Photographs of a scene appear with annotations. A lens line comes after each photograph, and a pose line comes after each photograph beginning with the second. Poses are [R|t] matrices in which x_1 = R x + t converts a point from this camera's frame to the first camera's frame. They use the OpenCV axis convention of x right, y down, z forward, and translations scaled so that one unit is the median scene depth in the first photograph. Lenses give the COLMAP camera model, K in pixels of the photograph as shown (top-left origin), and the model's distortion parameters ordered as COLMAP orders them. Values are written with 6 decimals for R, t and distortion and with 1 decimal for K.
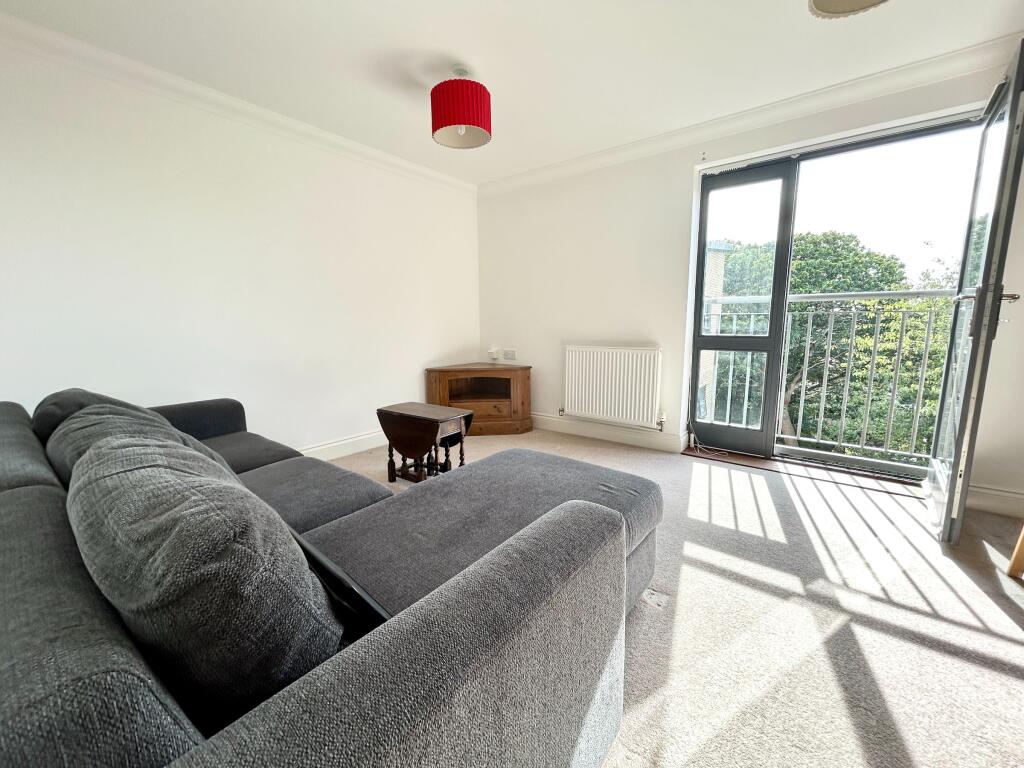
lens RADIAL K [[410.7, 0, 514.6], [0, 410.7, 388.7], [0, 0, 1]] dist [0.000226, 0.000015]
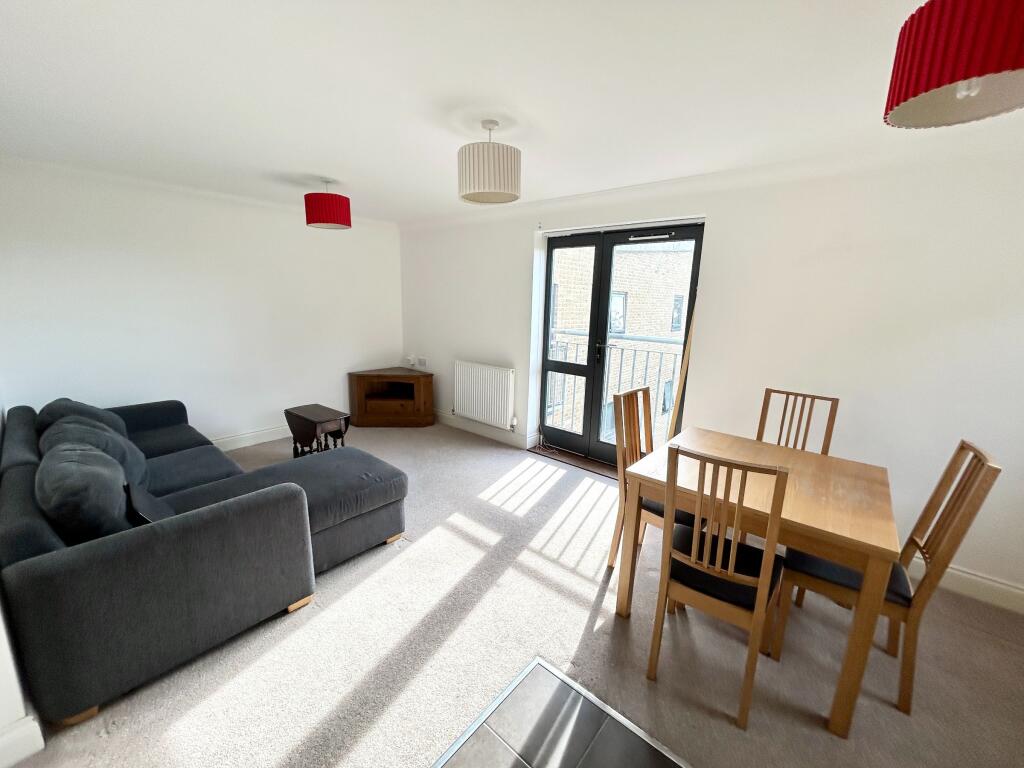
lens RADIAL K [[409.0, 0, 512.0], [0, 409.0, 384.0], [0, 0, 1]] dist [-0.000328, 0.000078]
pose [[0.998640, 0.041943, -0.030957, 0.459076], [-0.040635, 0.998303, 0.041723, -0.122632], [0.032654, -0.040409, 0.998650, -0.340546]]
